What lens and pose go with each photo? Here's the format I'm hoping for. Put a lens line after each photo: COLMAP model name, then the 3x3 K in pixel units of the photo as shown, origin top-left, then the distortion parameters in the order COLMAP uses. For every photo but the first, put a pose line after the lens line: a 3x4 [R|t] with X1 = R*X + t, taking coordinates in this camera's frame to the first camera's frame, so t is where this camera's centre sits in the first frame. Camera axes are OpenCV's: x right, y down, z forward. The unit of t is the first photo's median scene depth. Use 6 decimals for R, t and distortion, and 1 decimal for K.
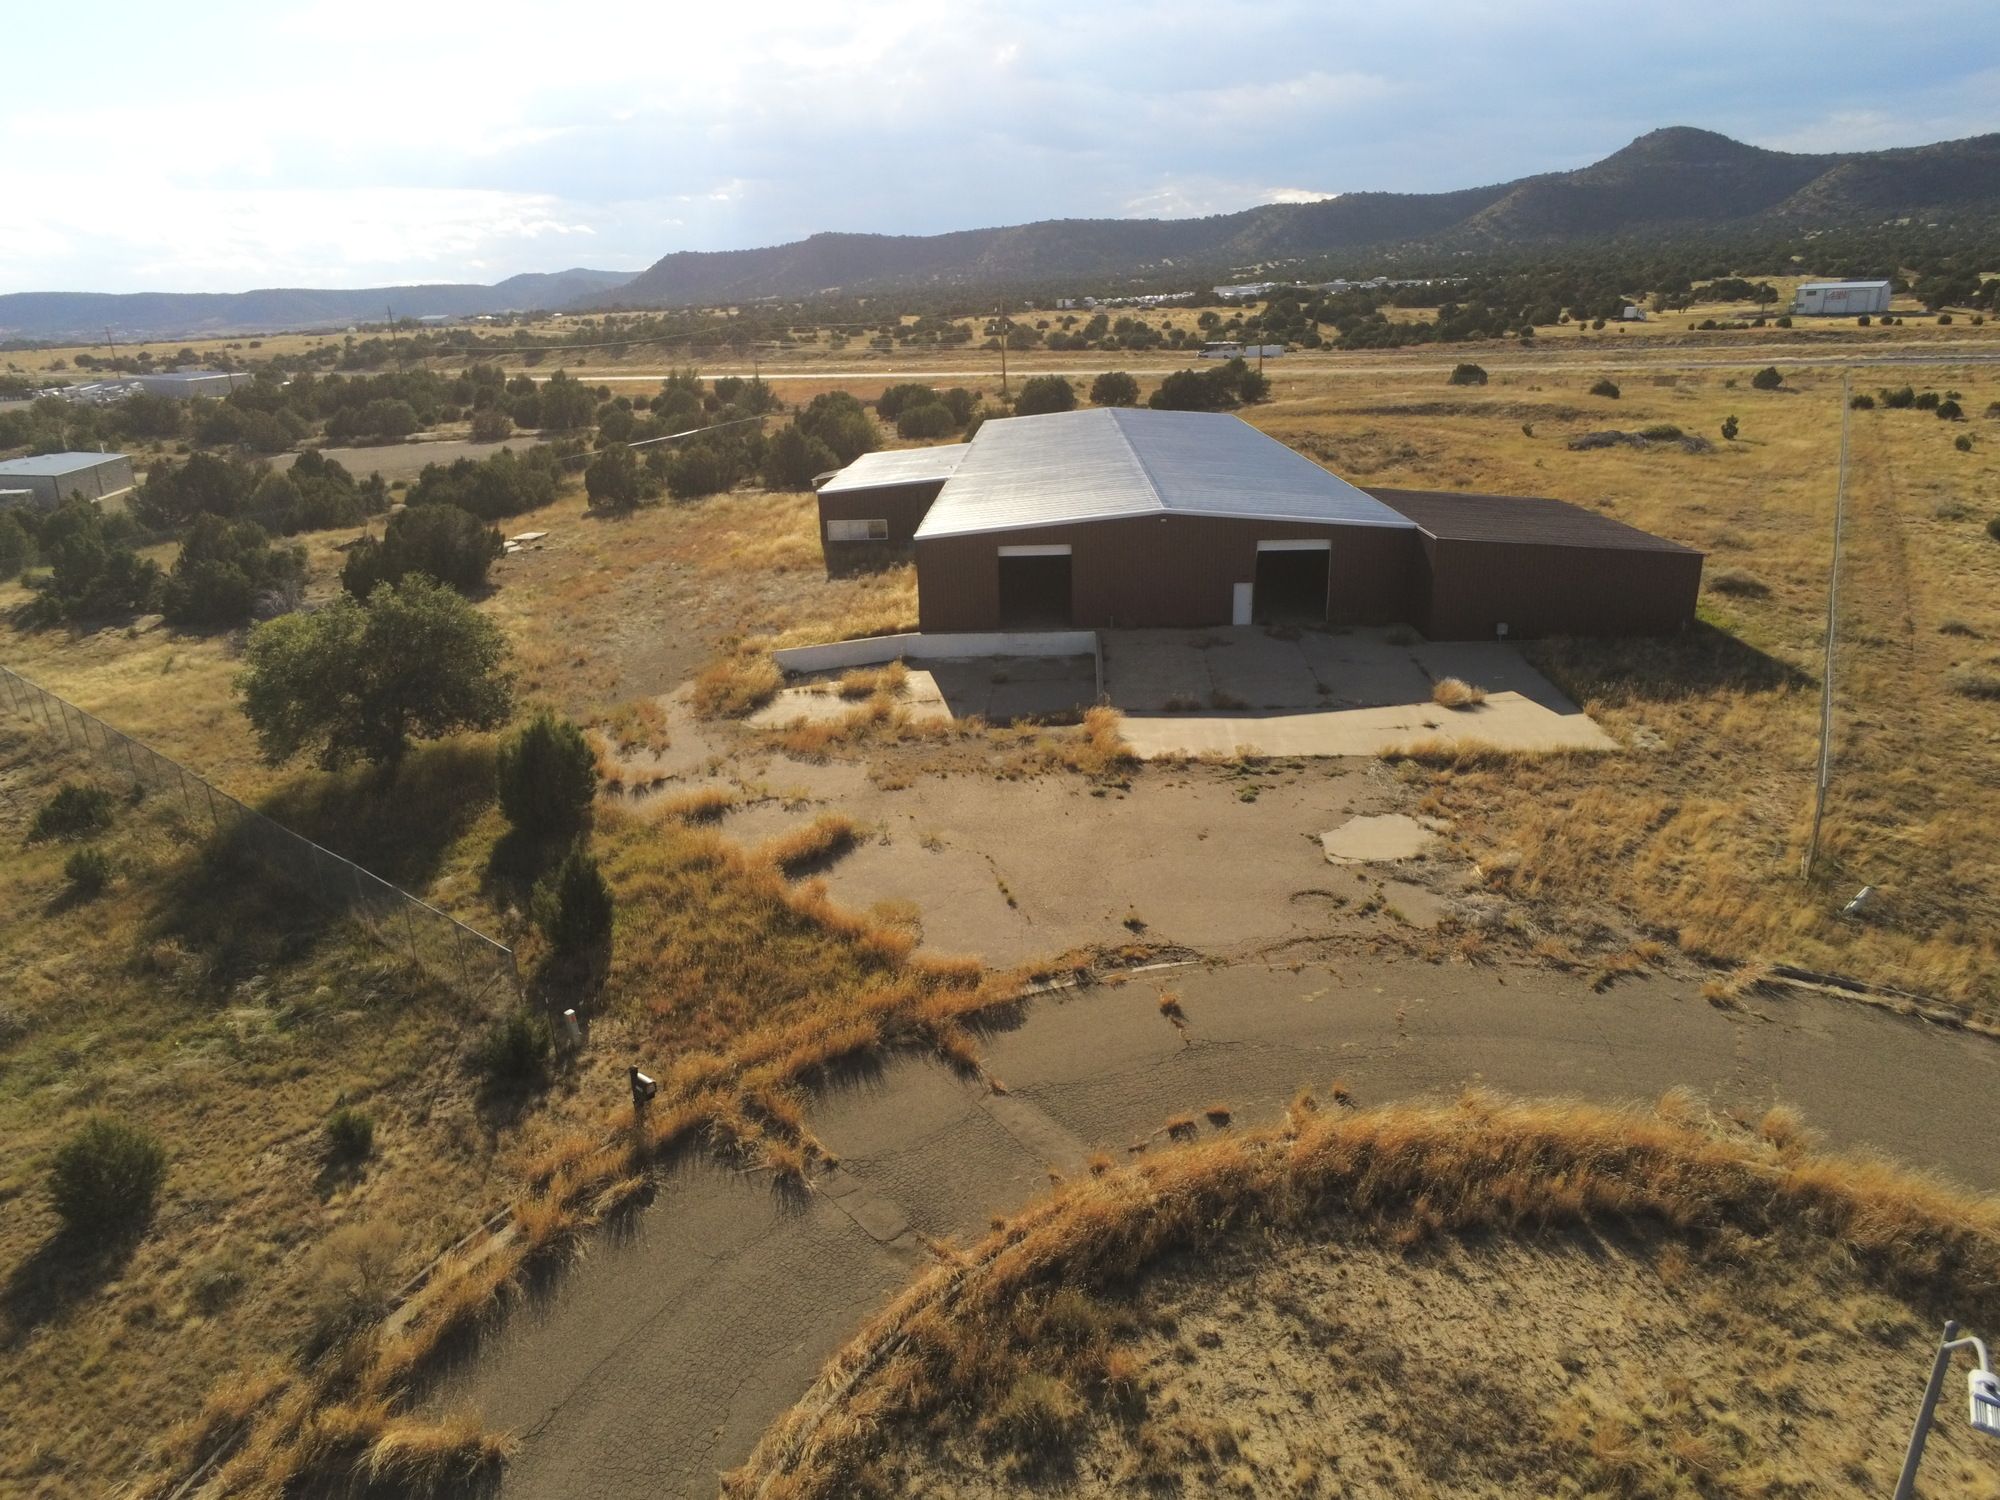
lens RADIAL K [[1314.2, 0, 991.6], [0, 1314.2, 747.5], [0, 0, 1]] dist [-0.001695, 0.003685]
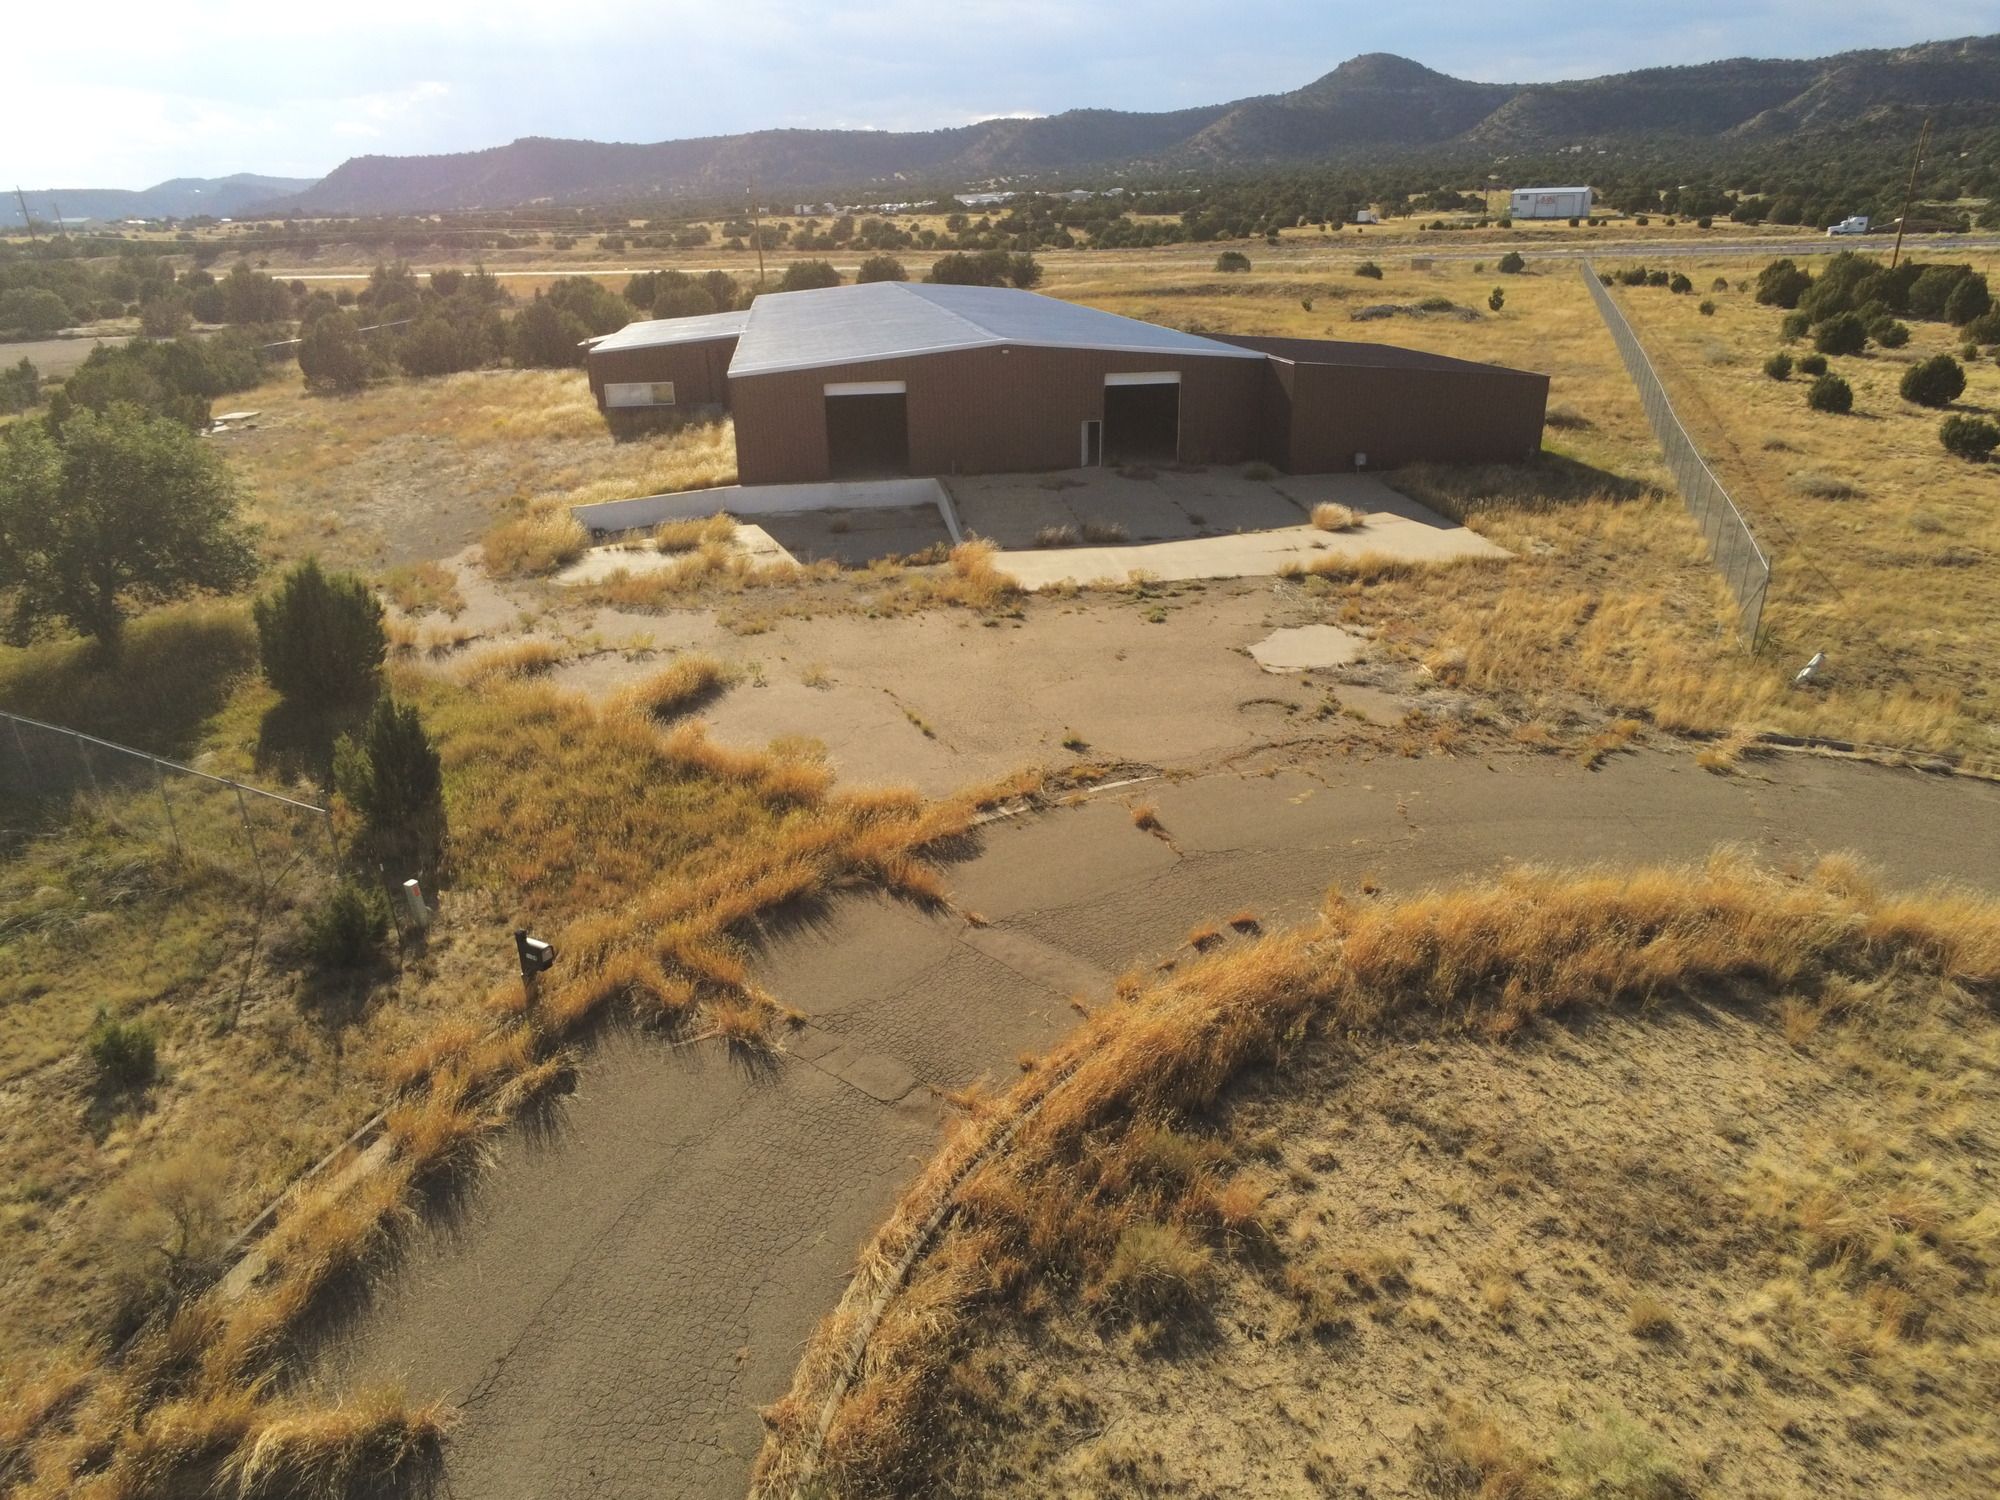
lens RADIAL K [[1314.2, 0, 997.0], [0, 1314.2, 750.7], [0, 0, 1]] dist [-0.001695, 0.003685]
pose [[0.980697, -0.061815, 0.185504, -0.108262], [0.051405, 0.996849, 0.060415, 0.084911], [-0.188654, -0.049713, 0.980784, 0.155767]]
